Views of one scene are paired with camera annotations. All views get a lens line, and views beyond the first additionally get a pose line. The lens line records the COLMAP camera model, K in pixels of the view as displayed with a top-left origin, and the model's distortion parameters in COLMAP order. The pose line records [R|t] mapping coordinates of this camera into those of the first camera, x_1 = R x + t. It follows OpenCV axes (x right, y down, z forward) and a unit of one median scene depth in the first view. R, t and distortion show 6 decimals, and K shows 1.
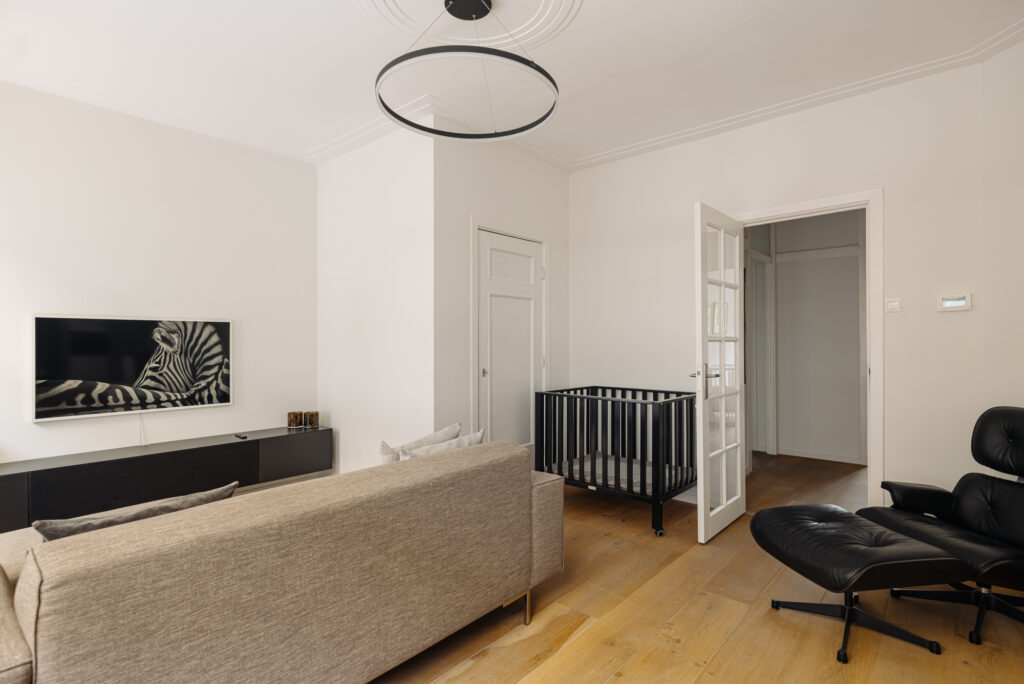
lens RADIAL K [[516.5, 0, 512.0], [0, 516.5, 342.0], [0, 0, 1]] dist [0.002243, 0.000126]
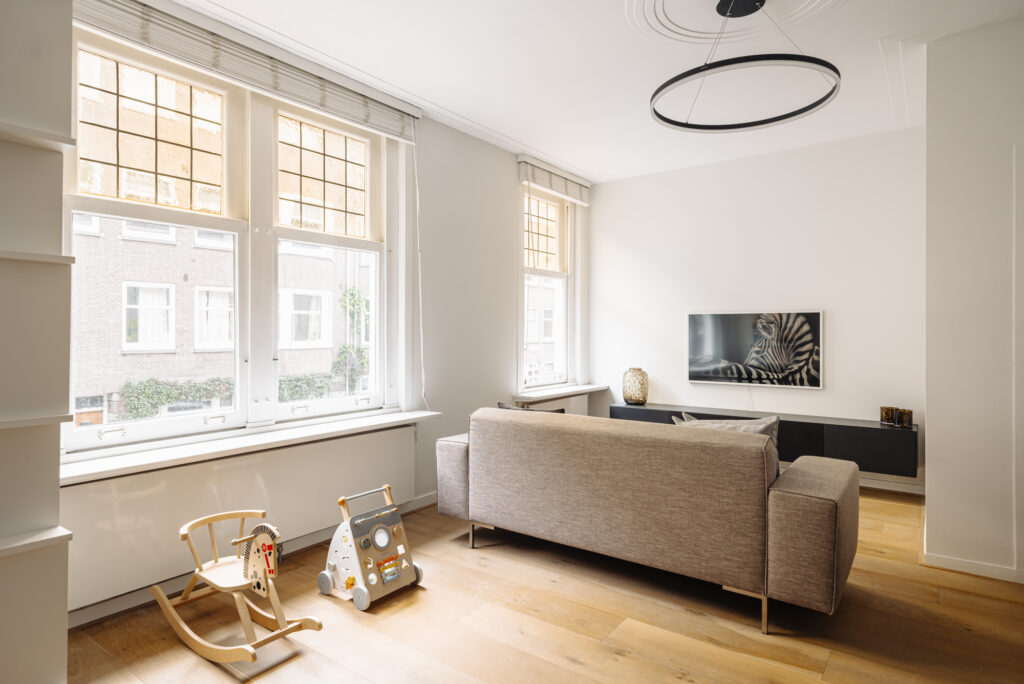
lens RADIAL K [[577.4, 0, 512.0], [0, 577.4, 342.0], [0, 0, 1]] dist [0.001968, 0.000052]
pose [[0.072880, 0.022279, -0.997092, 0.653238], [-0.000525, 0.999751, 0.022301, -0.003454], [0.997341, -0.001102, 0.072874, 0.295688]]
